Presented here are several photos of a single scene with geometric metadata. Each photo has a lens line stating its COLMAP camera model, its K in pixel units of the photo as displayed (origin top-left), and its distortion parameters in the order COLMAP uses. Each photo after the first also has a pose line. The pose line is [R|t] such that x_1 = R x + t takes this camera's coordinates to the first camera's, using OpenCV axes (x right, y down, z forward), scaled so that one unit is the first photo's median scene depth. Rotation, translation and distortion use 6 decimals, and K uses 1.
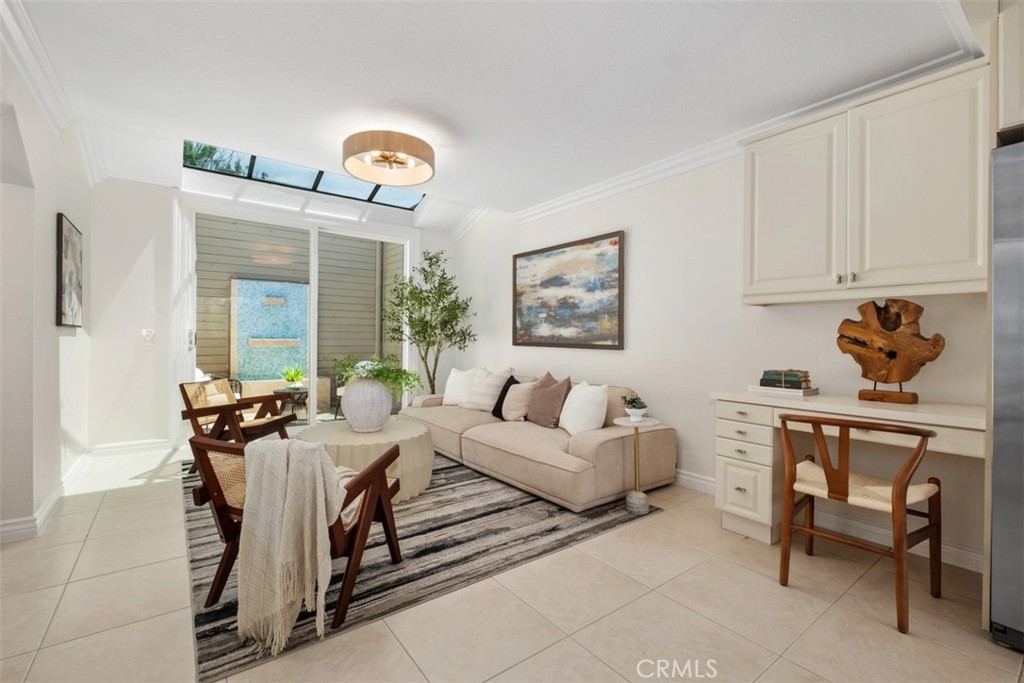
lens RADIAL K [[446.1, 0, 512.6], [0, 446.1, 340.8], [0, 0, 1]] dist [0.002851, -0.004755]
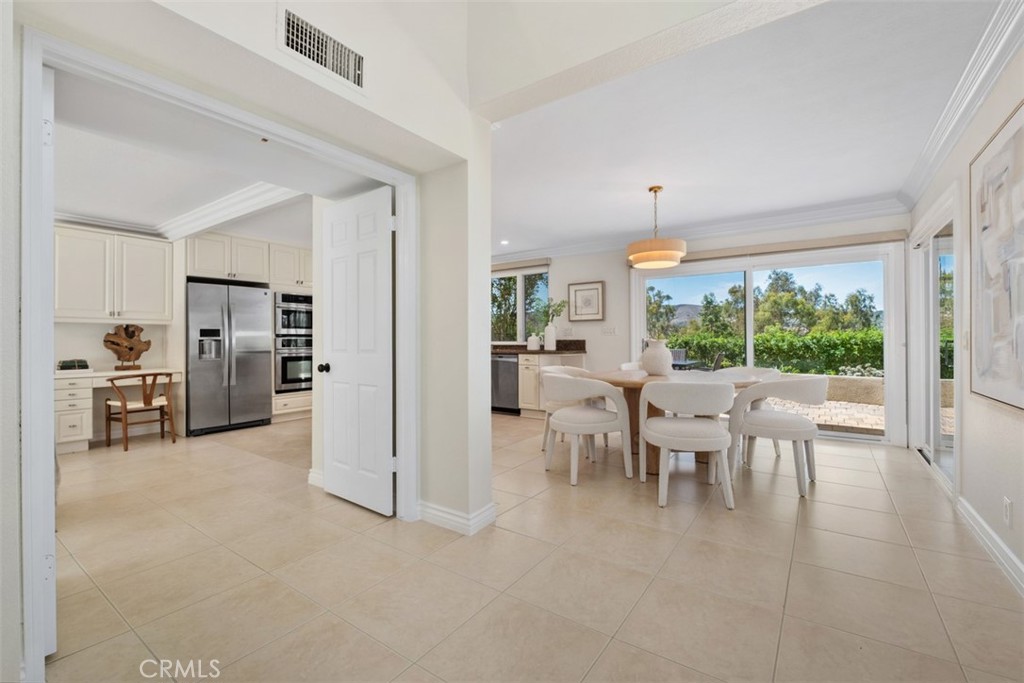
lens RADIAL K [[441.5, 0, 514.5], [0, 441.5, 338.1], [0, 0, 1]] dist [0.000913, -0.003458]
pose [[-0.308425, -0.004401, 0.951238, -1.029158], [0.004639, 0.999970, 0.006131, -0.015573], [-0.951237, 0.006304, -0.308396, -0.091122]]
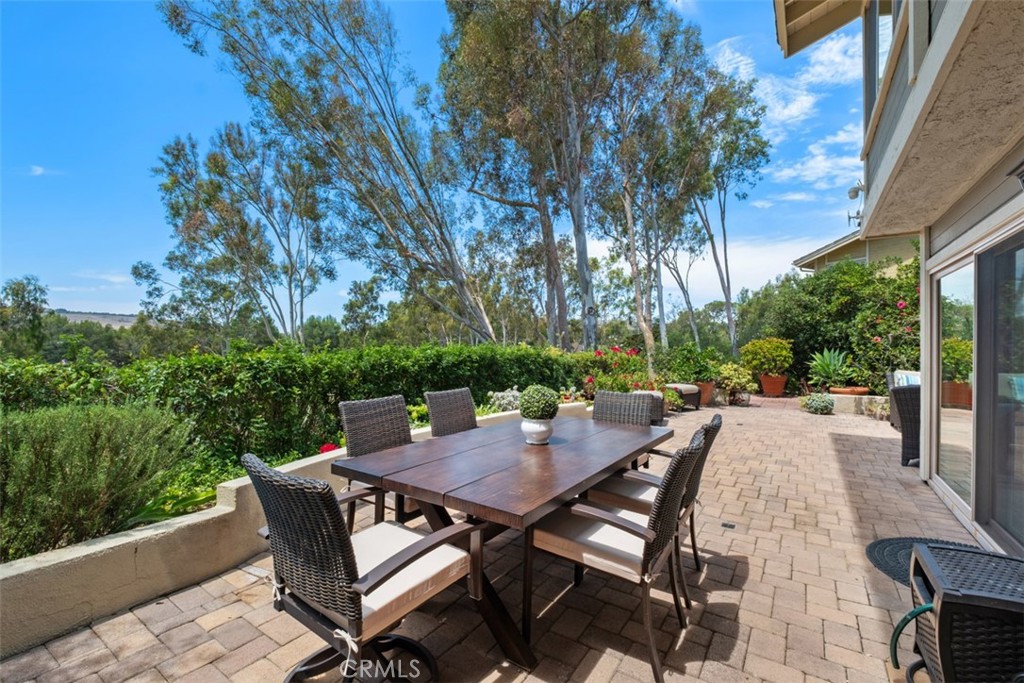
lens RADIAL K [[451.2, 0, 509.2], [0, 451.2, 345.7], [0, 0, 1]] dist [-0.000600, -0.000370]
pose [[-0.946963, -0.021045, -0.320654, 0.984167], [-0.023106, 0.999730, 0.002625, -0.030955], [0.320512, 0.009895, -0.947193, -0.598598]]
